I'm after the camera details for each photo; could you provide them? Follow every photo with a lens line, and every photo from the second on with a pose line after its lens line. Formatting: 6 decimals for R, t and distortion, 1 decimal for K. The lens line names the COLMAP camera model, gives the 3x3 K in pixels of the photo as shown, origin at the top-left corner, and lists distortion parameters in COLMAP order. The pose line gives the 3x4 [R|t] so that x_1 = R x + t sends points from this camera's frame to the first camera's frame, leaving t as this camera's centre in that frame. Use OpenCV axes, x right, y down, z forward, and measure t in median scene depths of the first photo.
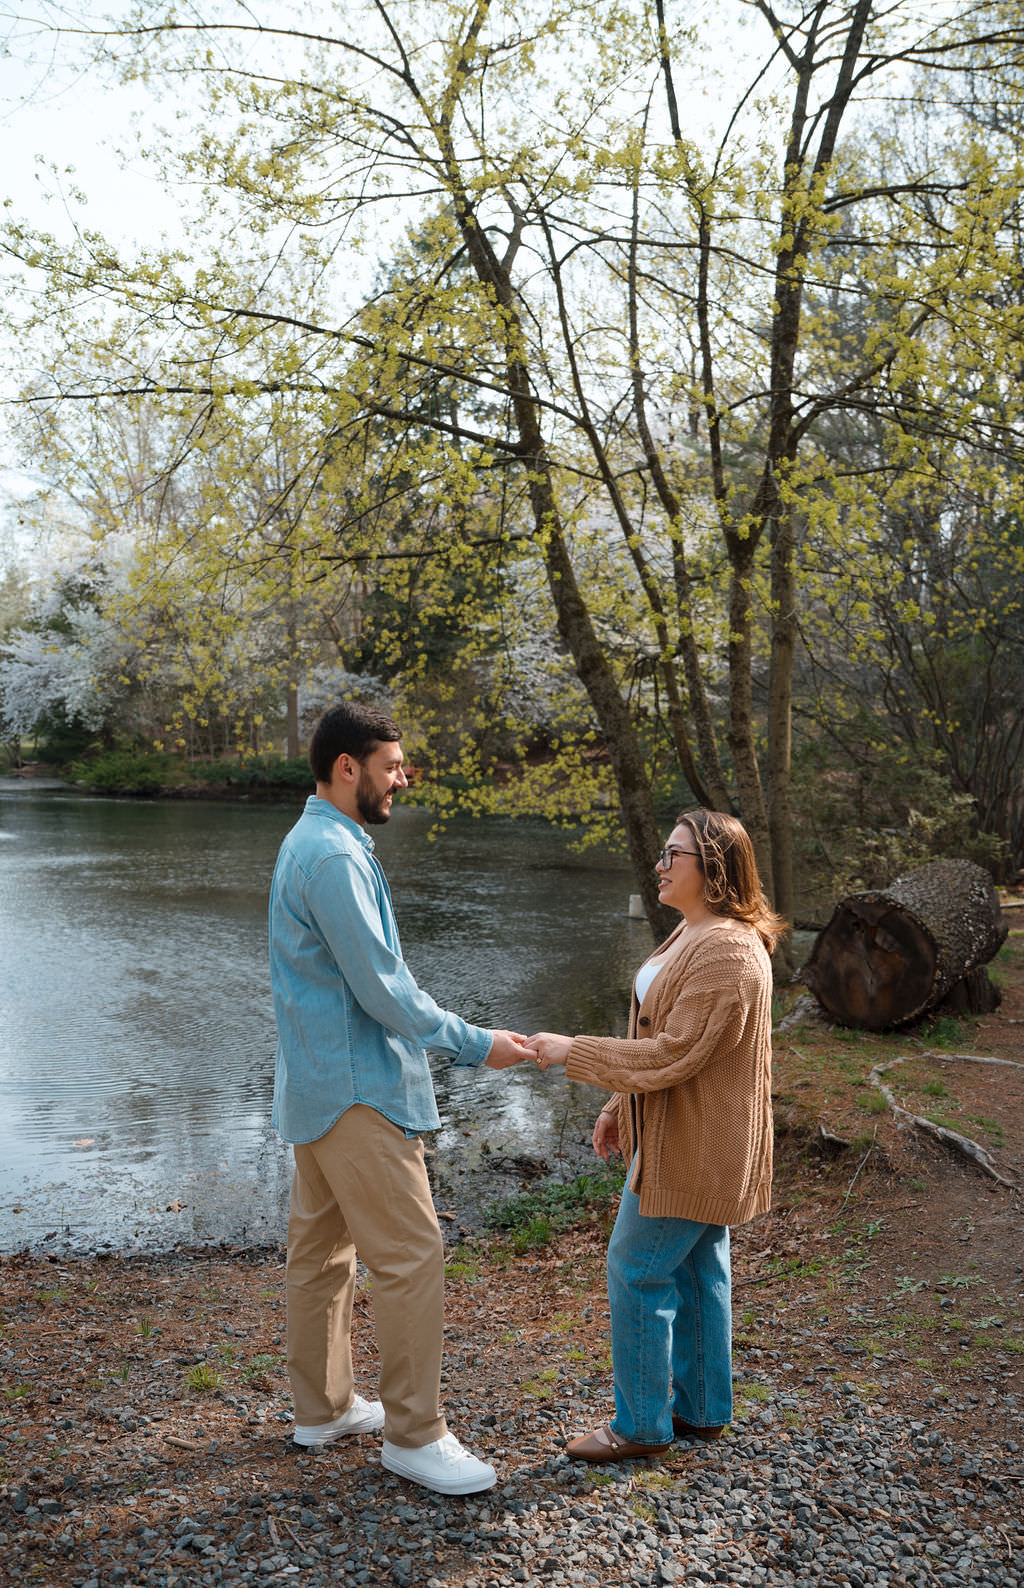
lens RADIAL K [[1176.8, 0, 504.4], [0, 1176.8, 850.5], [0, 0, 1]] dist [-0.001158, 0.000370]
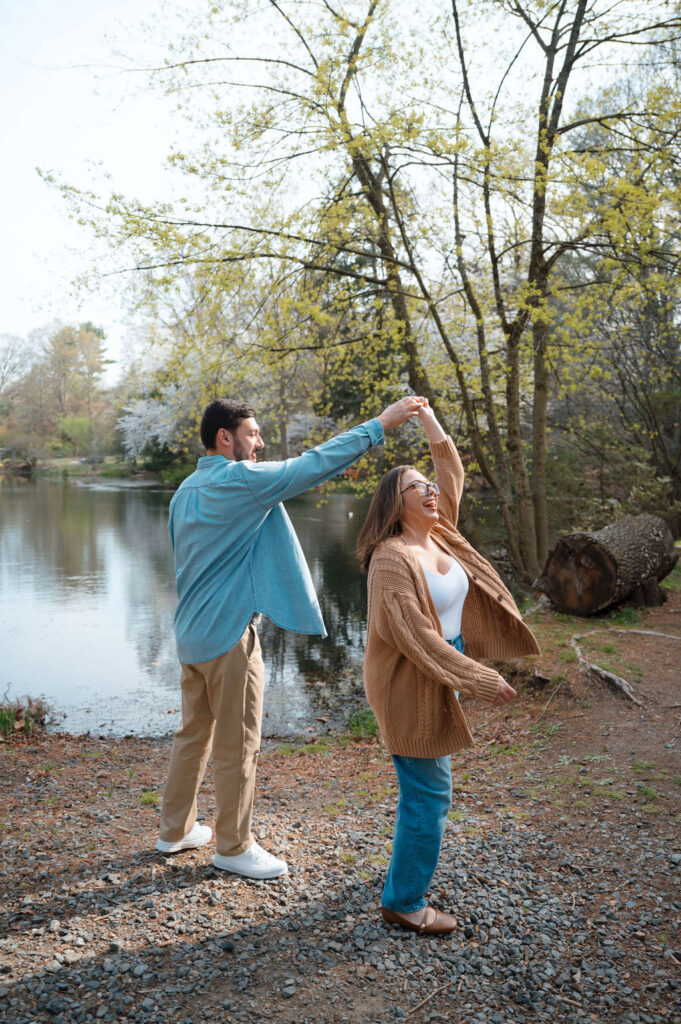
lens RADIAL K [[689.0, 0, 346.7], [0, 689.0, 507.0], [0, 0, 1]] dist [0.000034, 0.001118]
pose [[0.993321, -0.015591, -0.114329, 0.117673], [0.013444, 0.999719, -0.019522, 0.015967], [0.114601, 0.017854, 0.993251, -0.021400]]
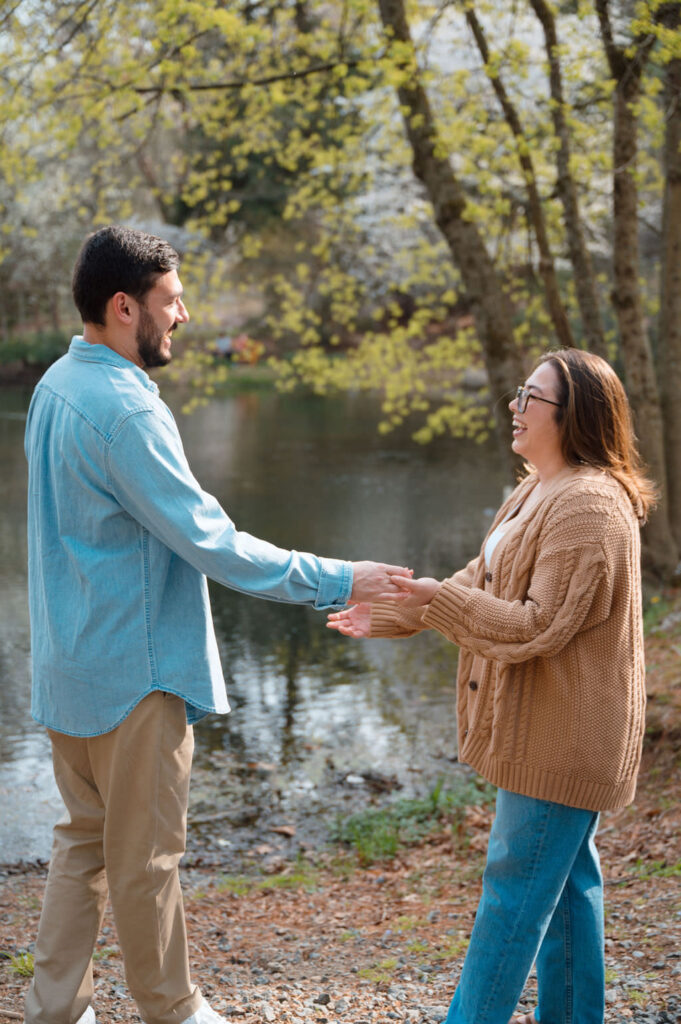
lens RADIAL K [[1467.2, 0, 339.1], [0, 1467.2, 510.5], [0, 0, 1]] dist [0.032076, -0.076247]
pose [[0.999774, -0.010433, -0.018520, 0.016983], [0.011211, 0.999037, 0.042423, 0.018657], [0.018060, -0.042621, 0.998928, -0.123023]]
